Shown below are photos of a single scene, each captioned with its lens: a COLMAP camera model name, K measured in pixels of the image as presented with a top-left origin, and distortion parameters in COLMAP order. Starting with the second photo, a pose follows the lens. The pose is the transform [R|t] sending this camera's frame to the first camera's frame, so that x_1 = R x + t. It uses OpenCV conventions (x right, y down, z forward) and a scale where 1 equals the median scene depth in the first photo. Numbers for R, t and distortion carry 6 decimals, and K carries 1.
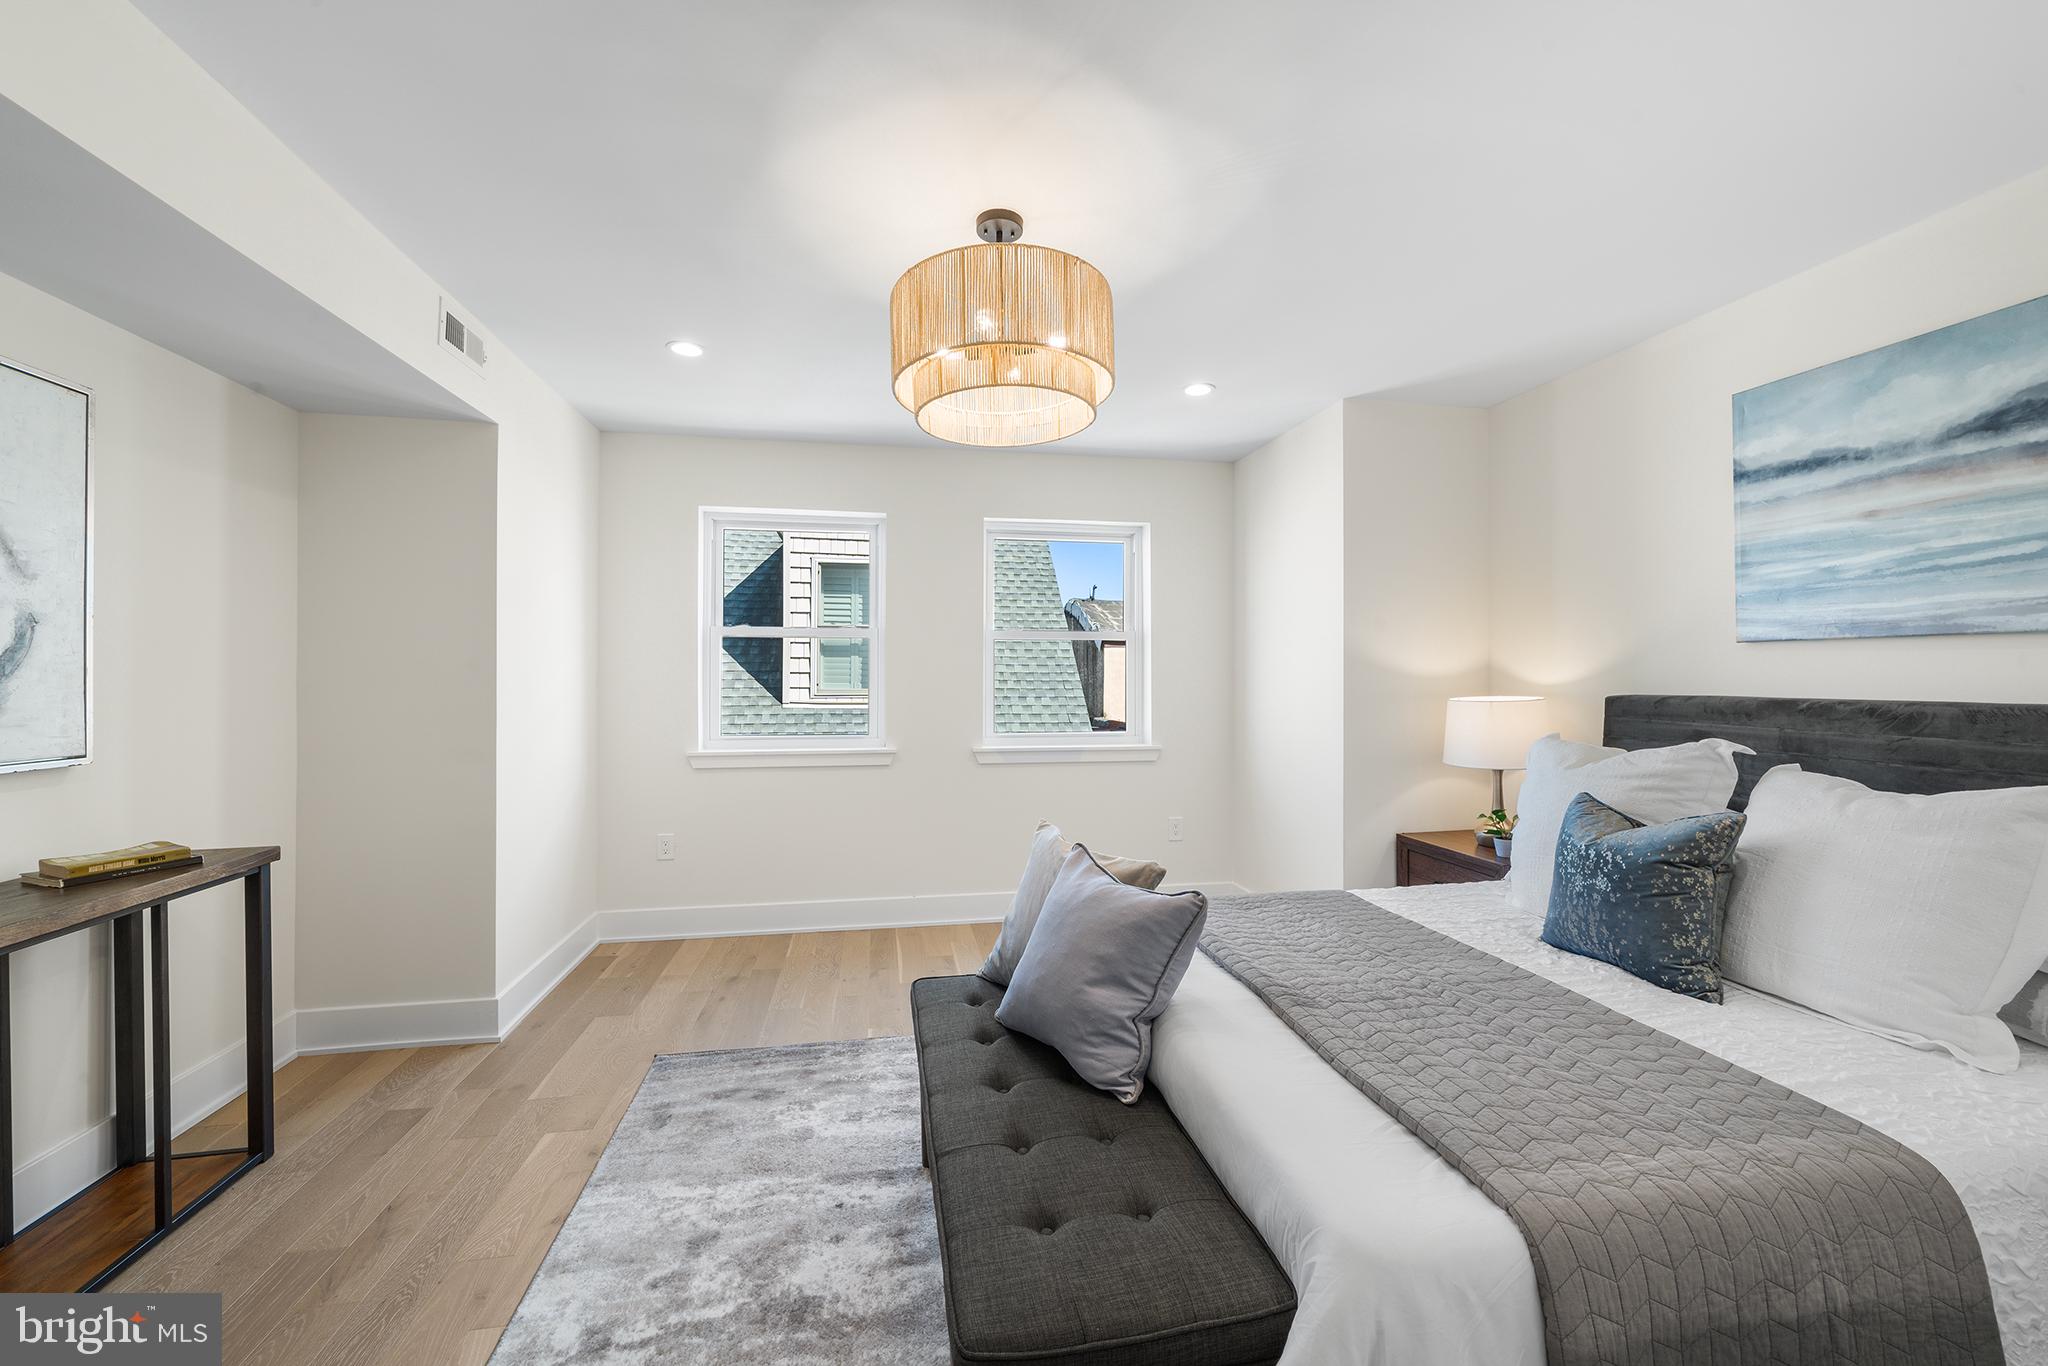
lens RADIAL K [[801.8, 0, 1021.4], [0, 801.8, 672.3], [0, 0, 1]] dist [-0.000383, -0.000163]
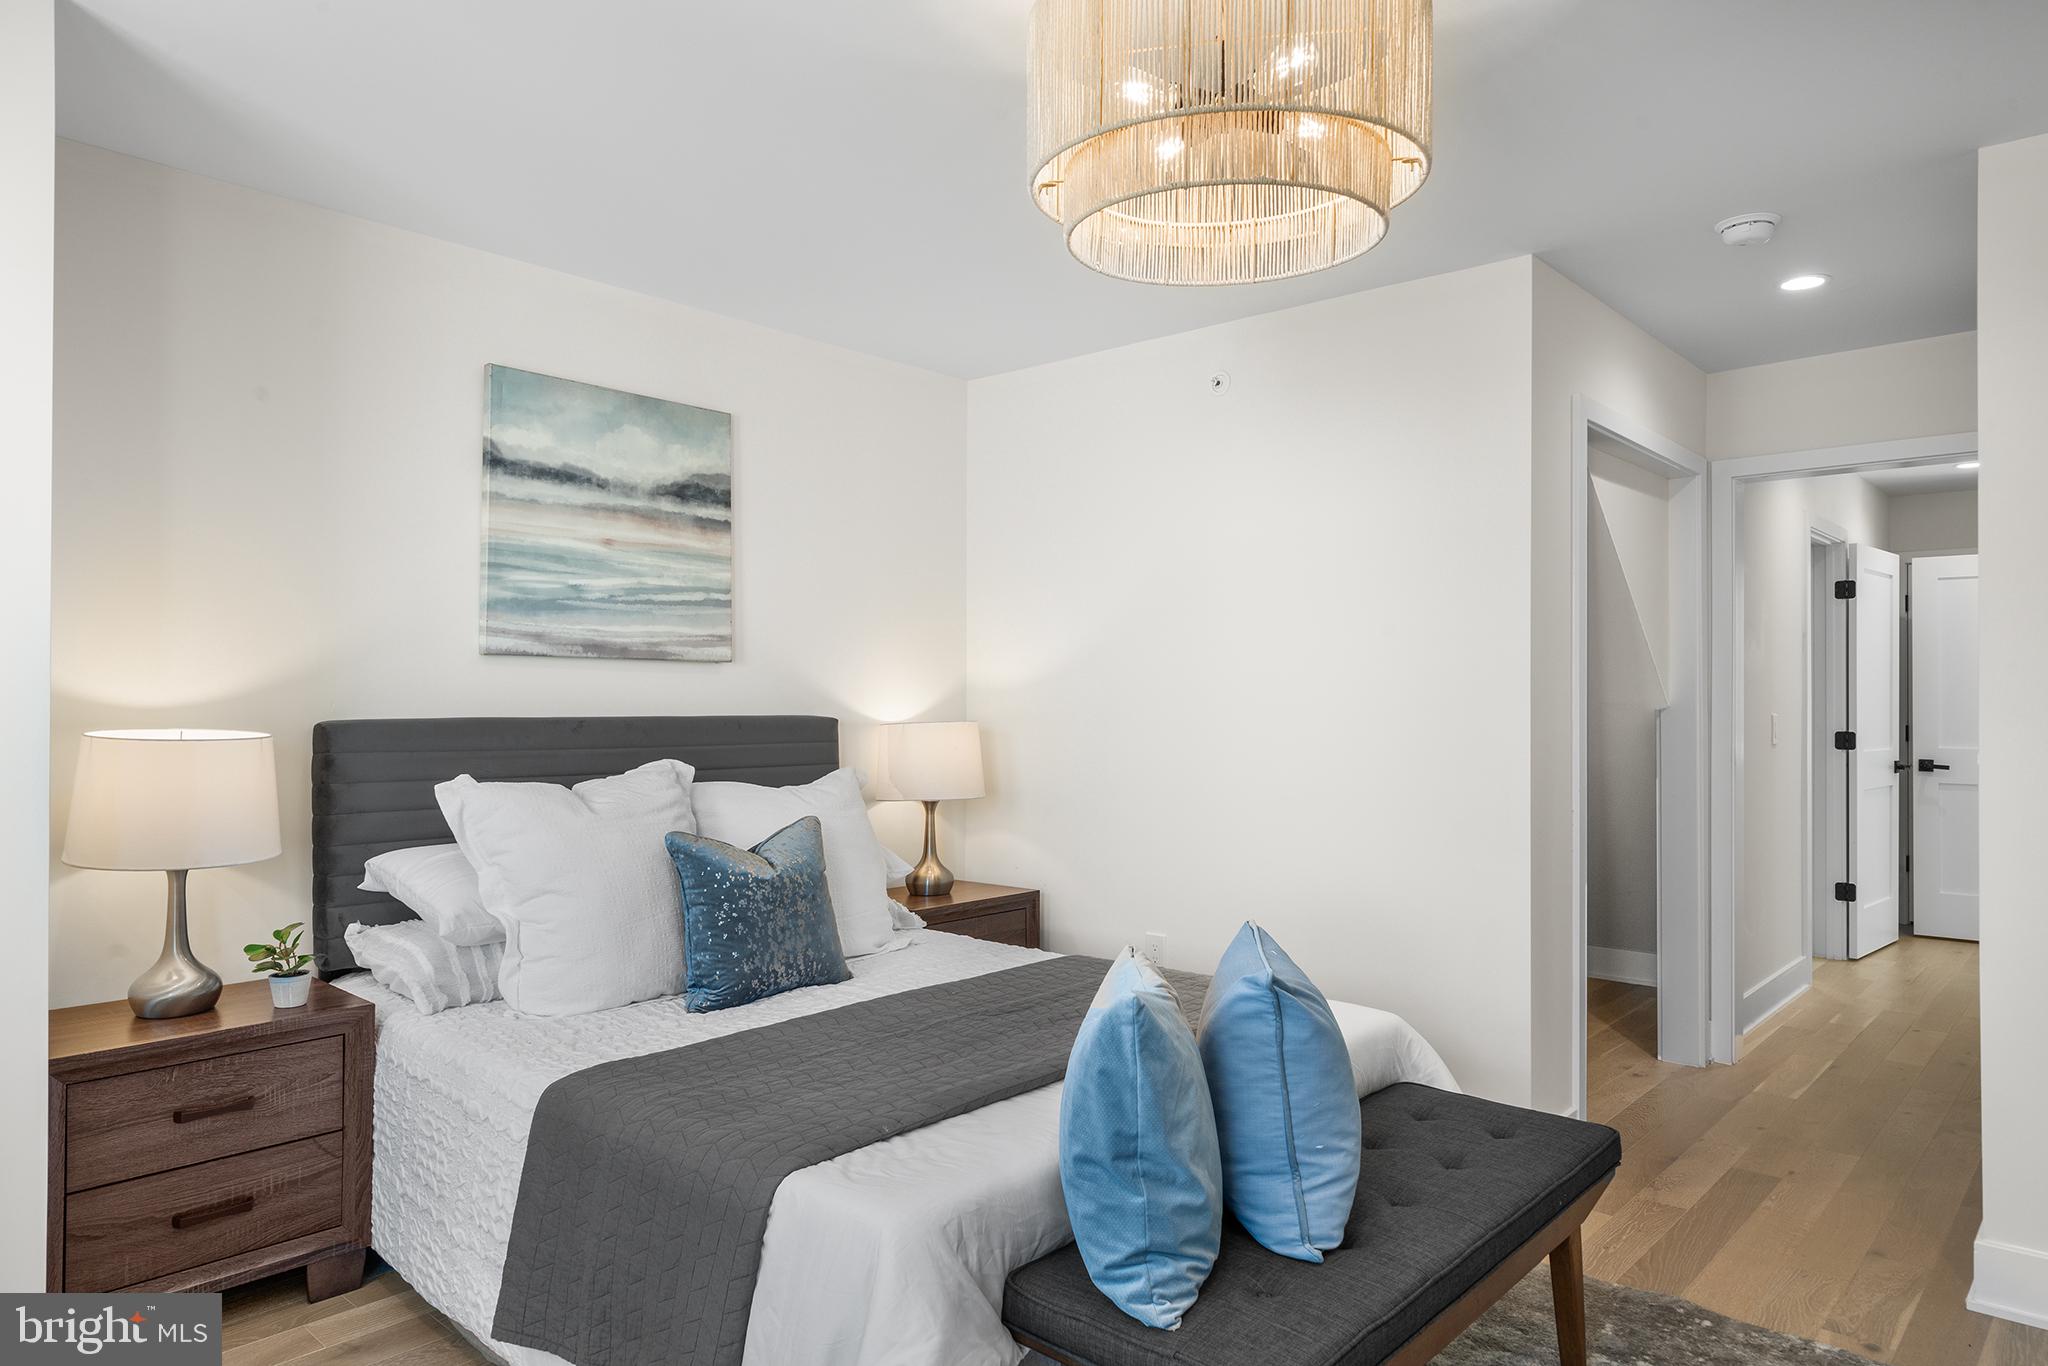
lens RADIAL K [[1279.9, 0, 1028.4], [0, 1279.9, 693.8], [0, 0, 1]] dist [0.000997, -0.003951]
pose [[-0.612310, 0.000094, 0.790618, -0.649828], [-0.007471, 0.999955, -0.005905, 0.010044], [-0.790582, -0.009523, -0.612282, 1.665601]]
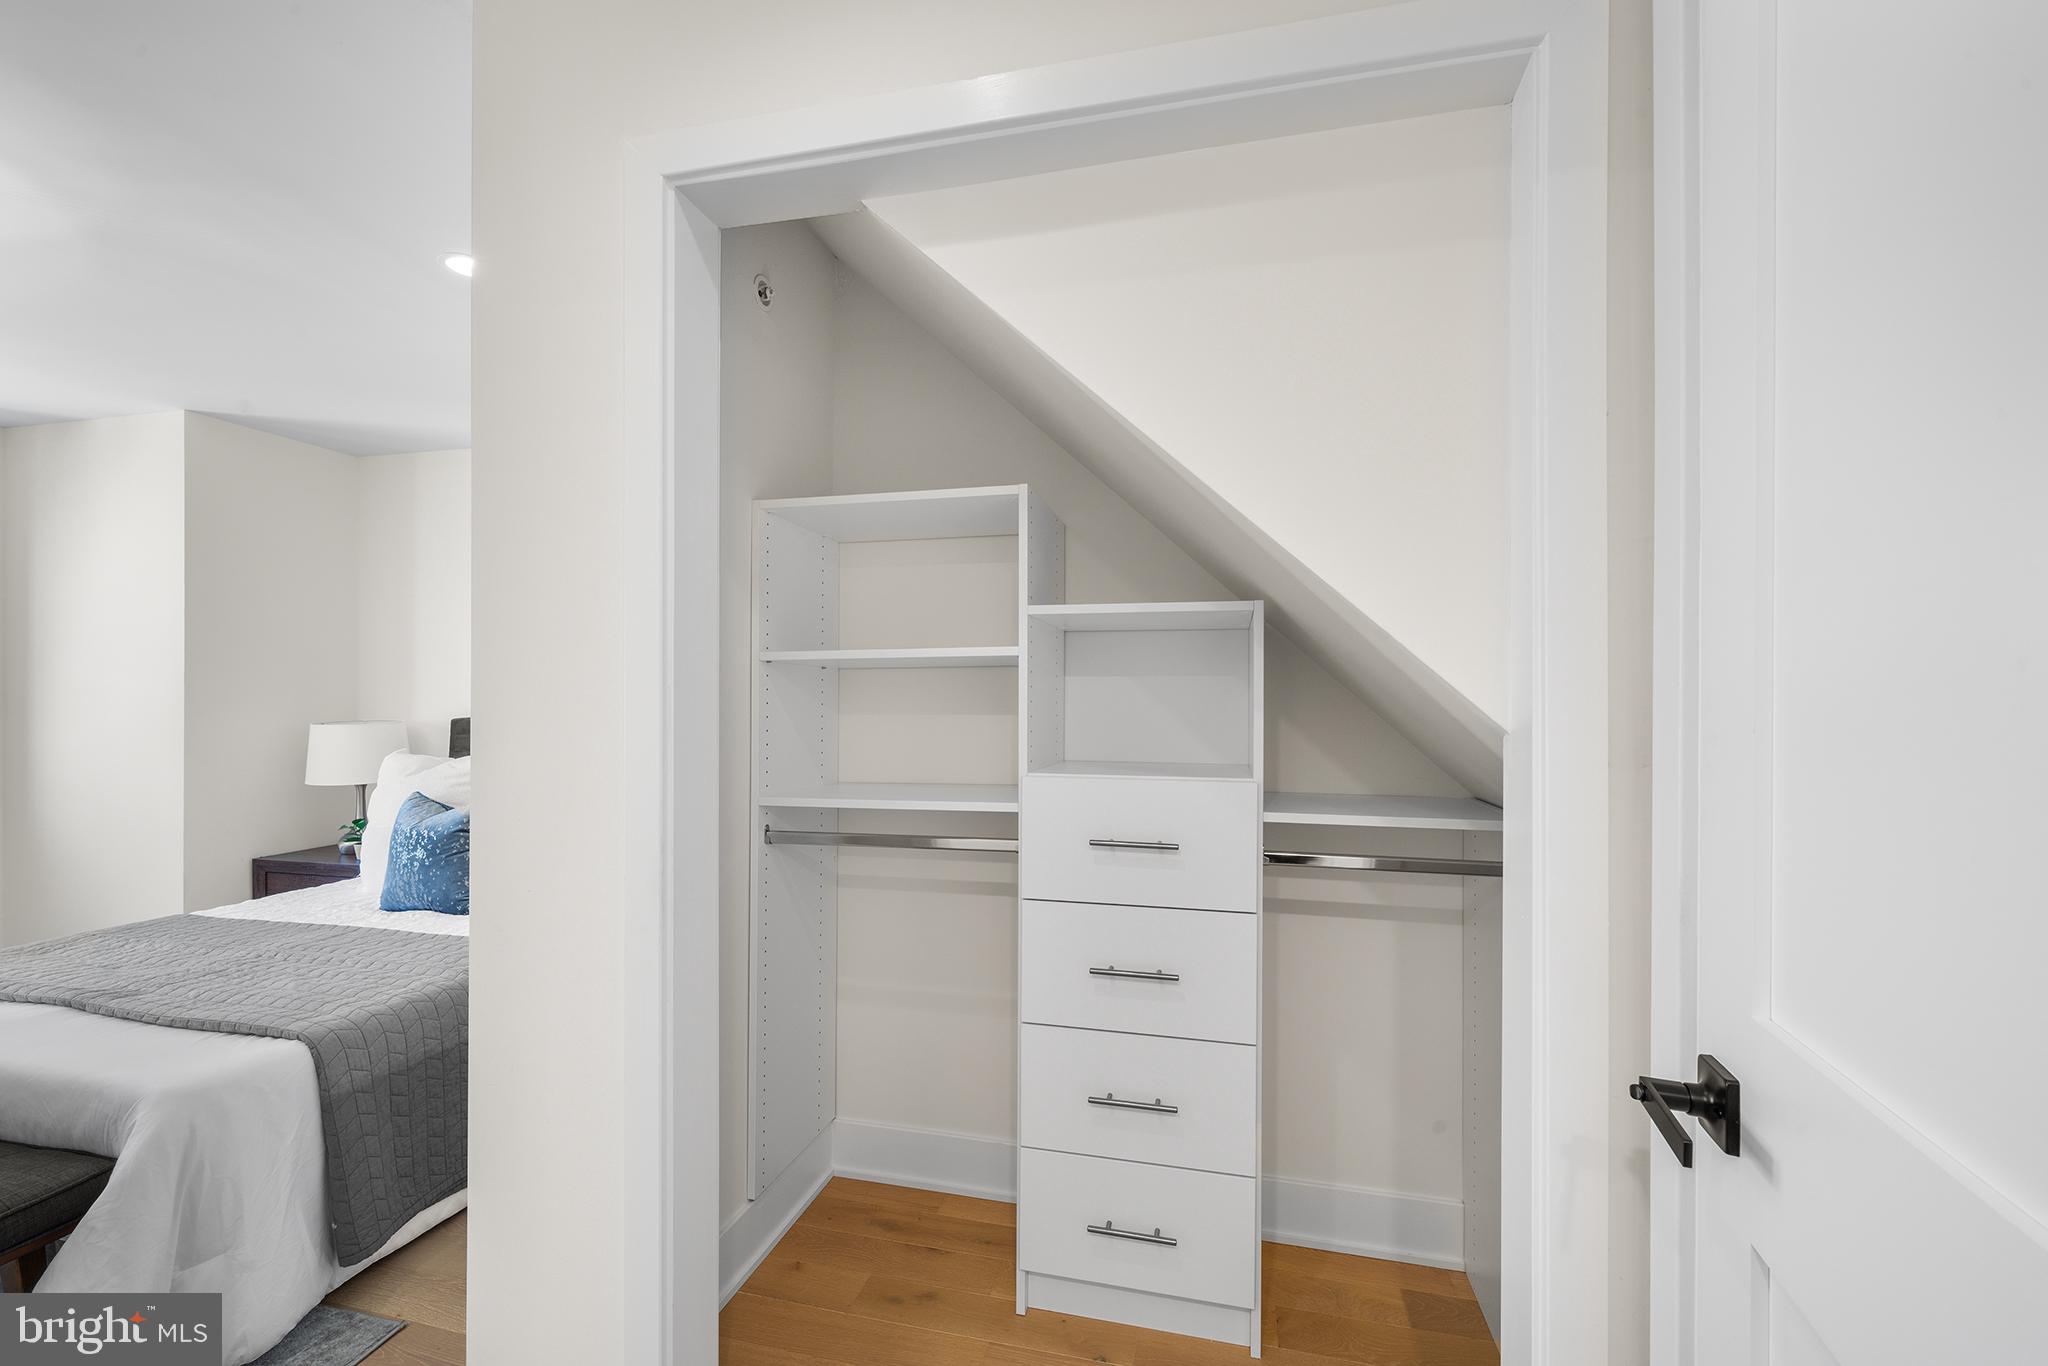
lens RADIAL K [[850.7, 0, 1014.5], [0, 850.7, 704.7], [0, 0, 1]] dist [-0.001017, 0.000083]
pose [[0.413231, -0.001835, 0.910624, -0.179425], [-0.007302, 0.999959, 0.005328, -0.008379], [-0.910597, -0.008851, 0.413201, -0.514791]]
